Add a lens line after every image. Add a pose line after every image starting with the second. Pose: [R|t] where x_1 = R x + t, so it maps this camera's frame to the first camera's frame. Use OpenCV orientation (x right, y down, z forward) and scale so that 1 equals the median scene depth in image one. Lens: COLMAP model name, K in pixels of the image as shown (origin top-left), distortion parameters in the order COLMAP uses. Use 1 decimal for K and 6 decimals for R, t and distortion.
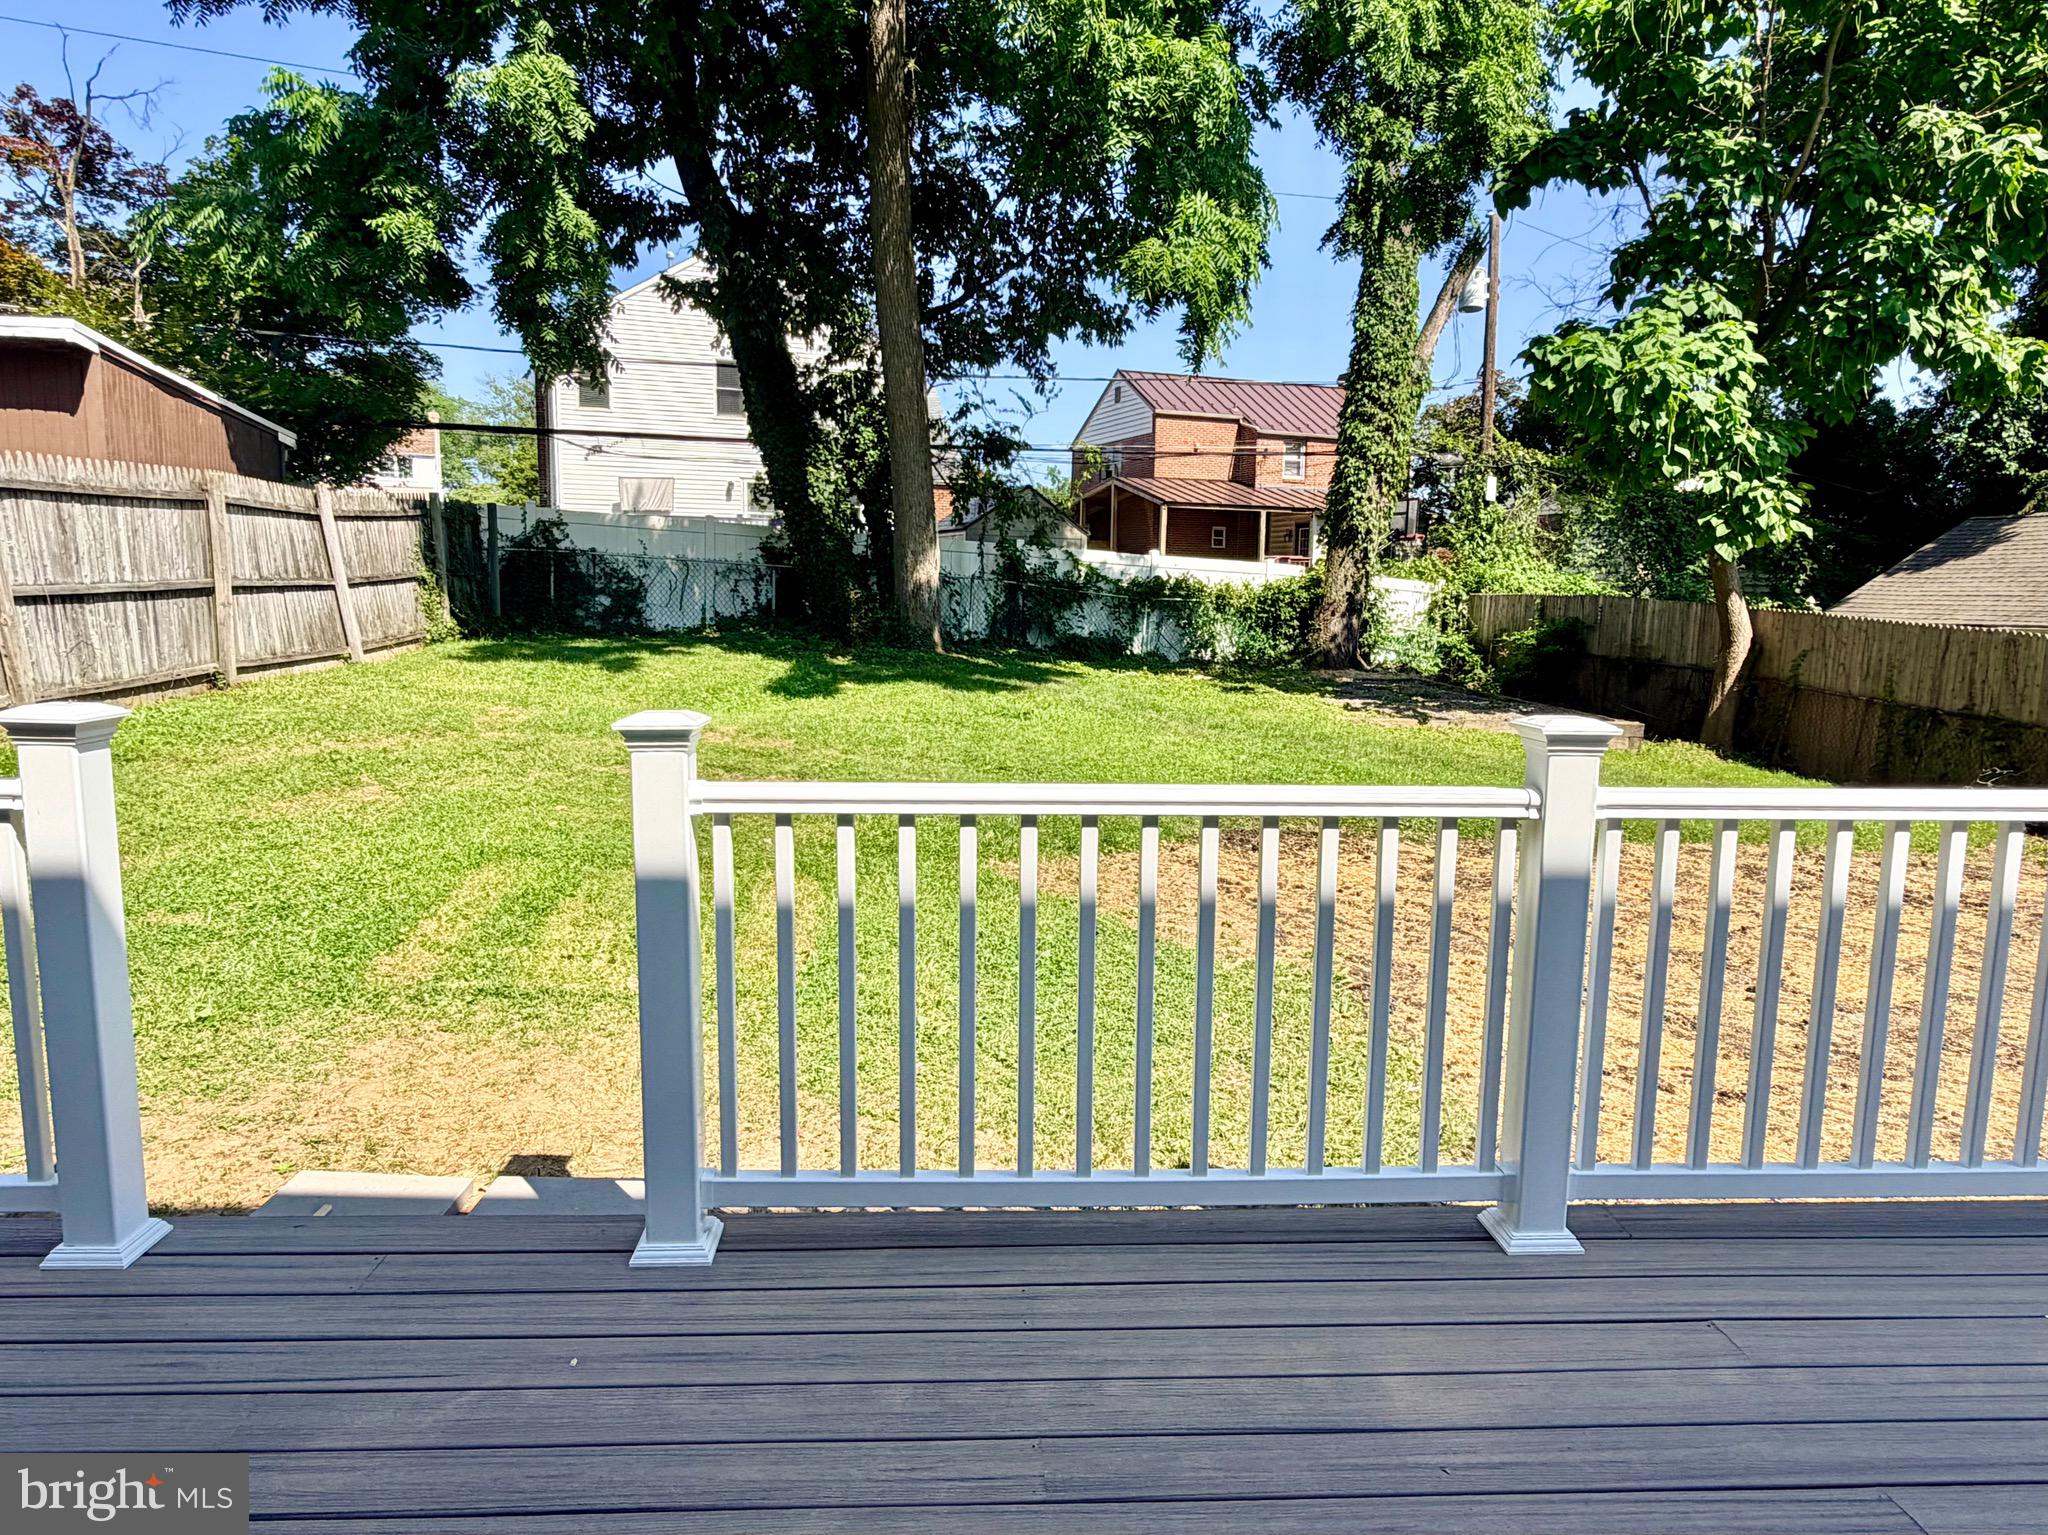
lens RADIAL K [[1224.6, 0, 1056.2], [0, 1224.6, 761.5], [0, 0, 1]] dist [-0.004188, 0.001055]
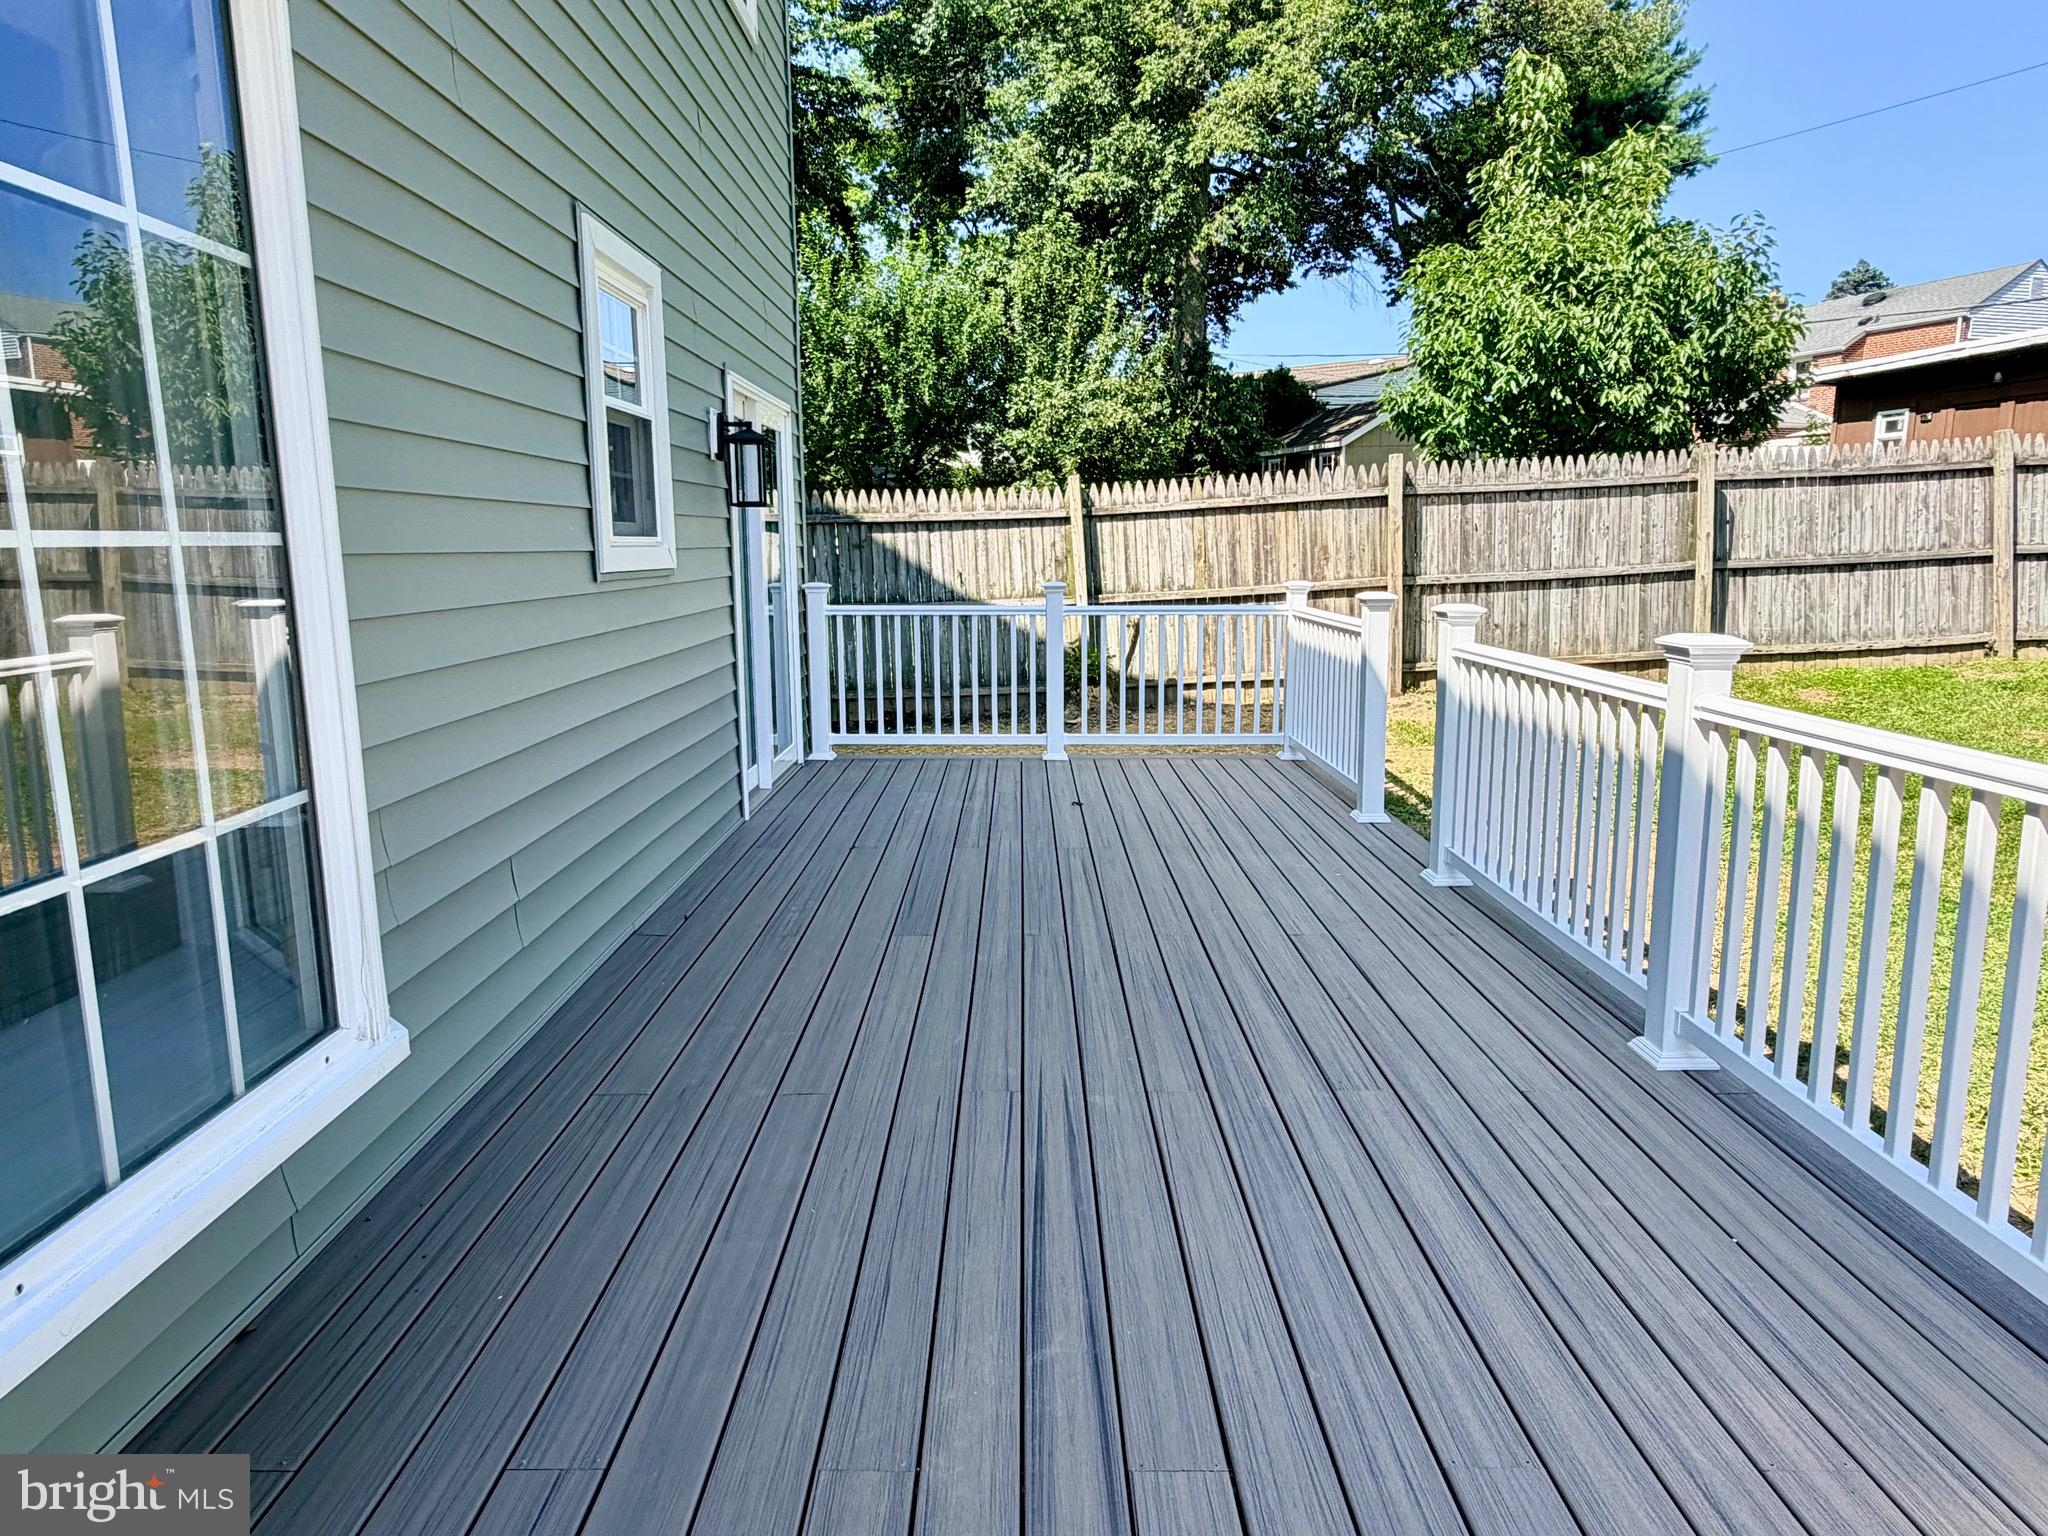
lens RADIAL K [[1255.3, 0, 1032.3], [0, 1255.3, 770.1], [0, 0, 1]] dist [-0.001684, 0.000834]
pose [[-0.037935, 0.153423, -0.987432, 1.662870], [-0.124701, 0.979692, 0.157011, -0.002909], [0.991469, 0.129090, -0.018033, 0.382842]]
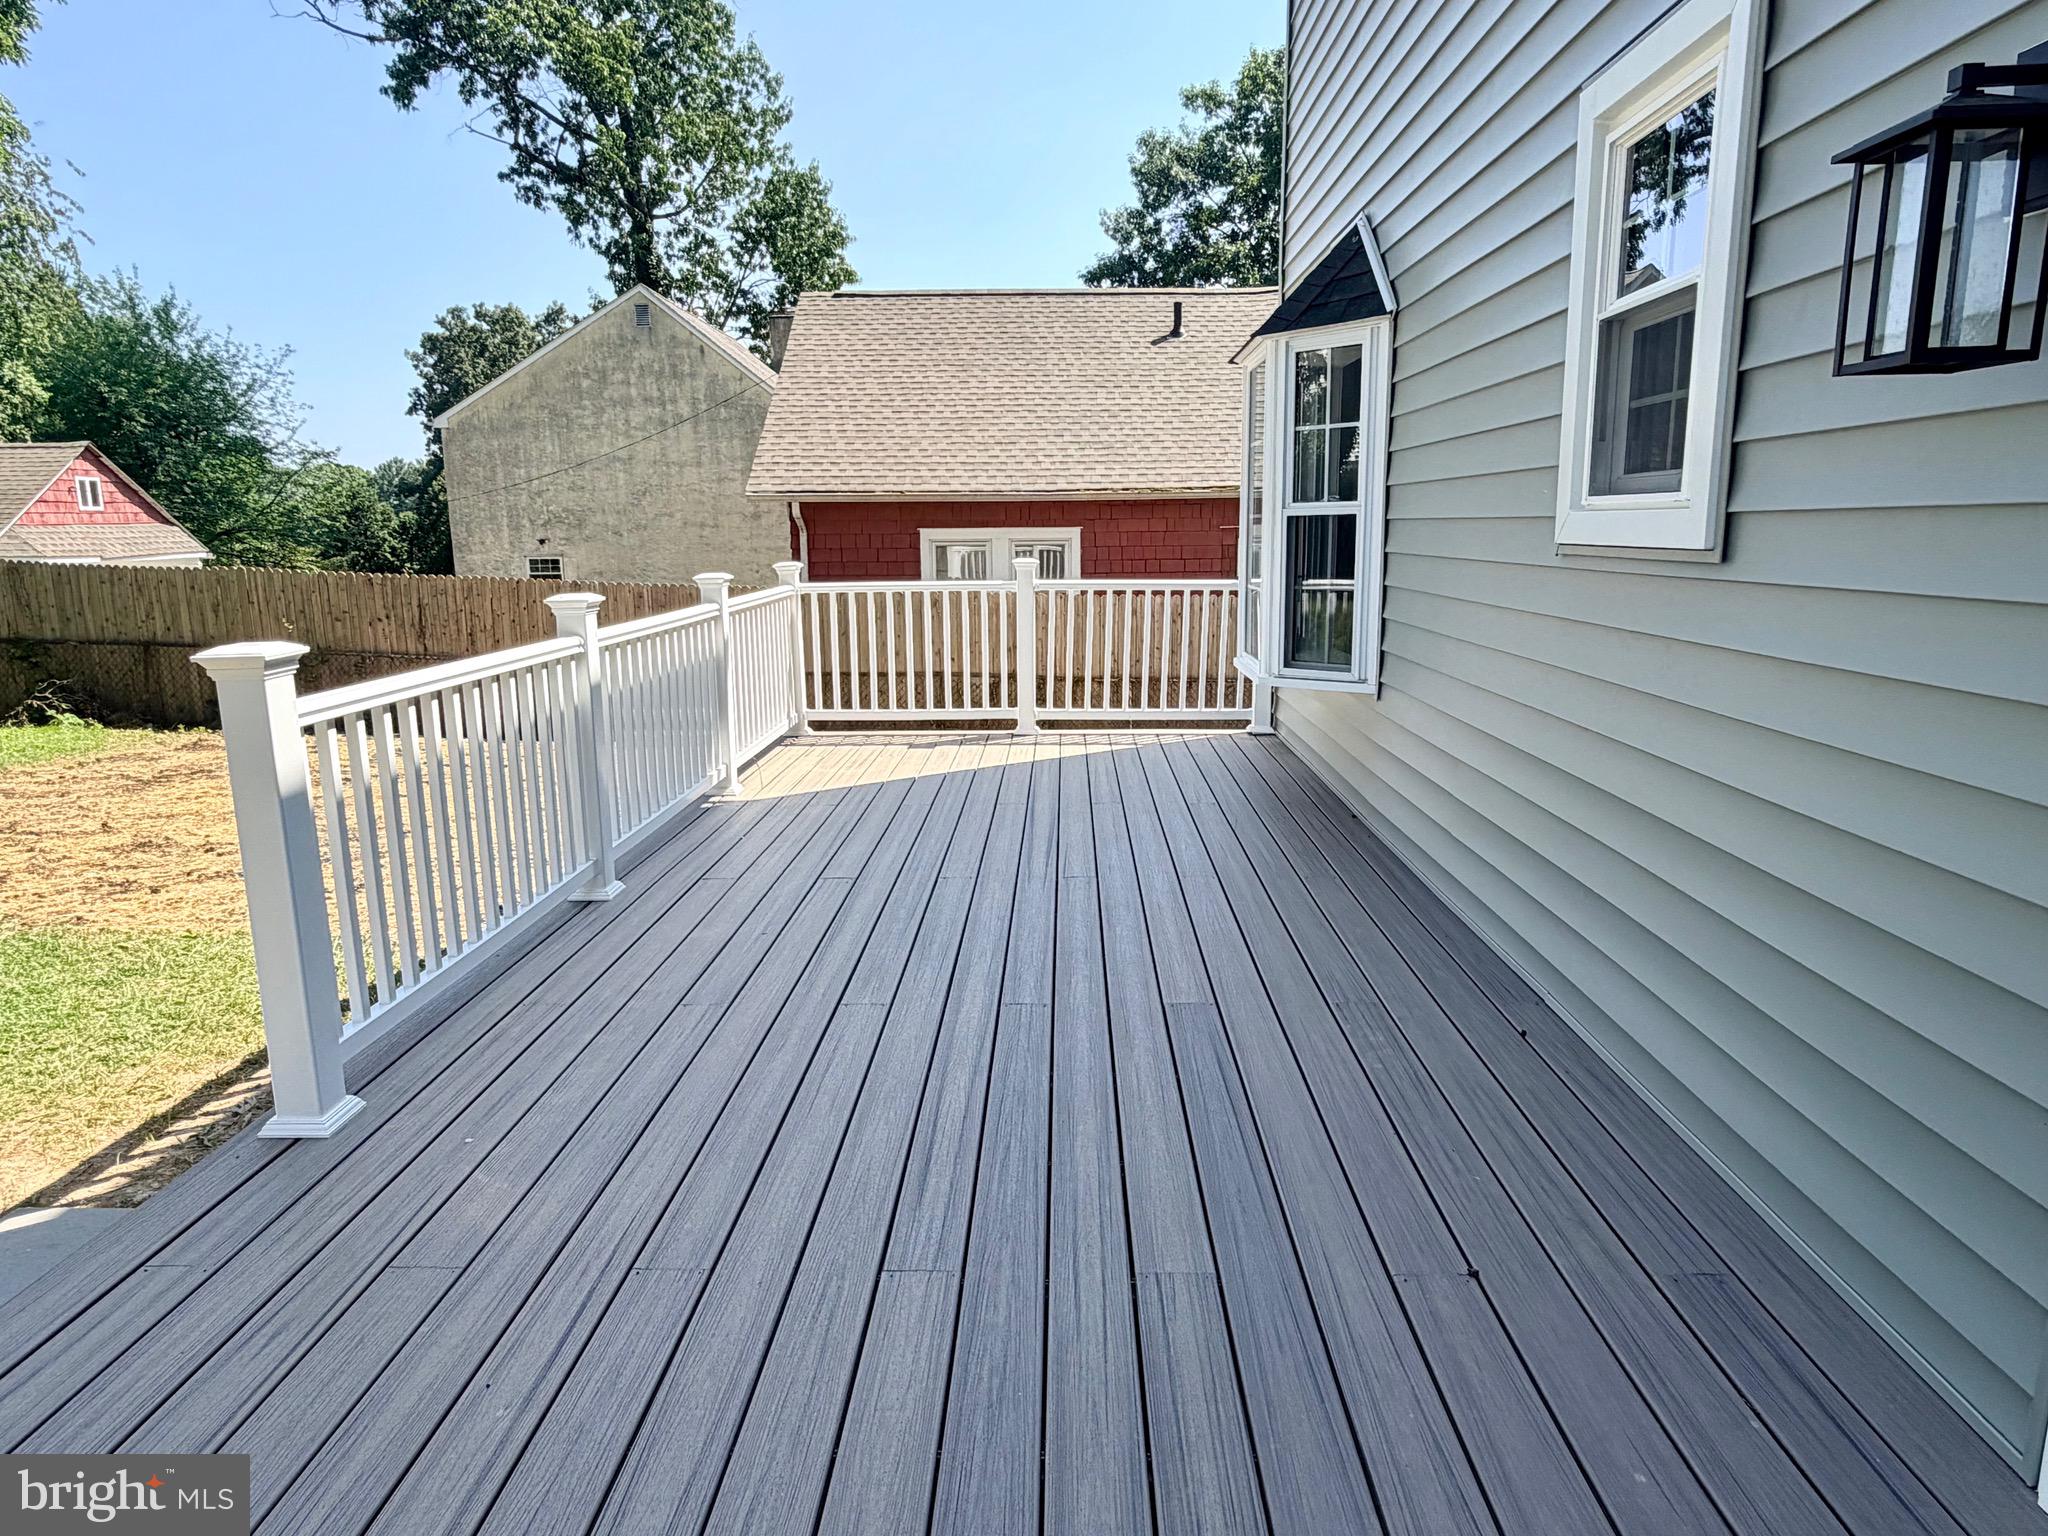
lens RADIAL K [[1255.3, 0, 1032.3], [0, 1255.3, 770.1], [0, 0, 1]] dist [-0.001684, 0.000834]
pose [[0.077700, -0.208593, 0.974911, -1.306708], [0.149156, 0.969294, 0.195503, -0.035341], [-0.985756, 0.130223, 0.106427, 0.207336]]
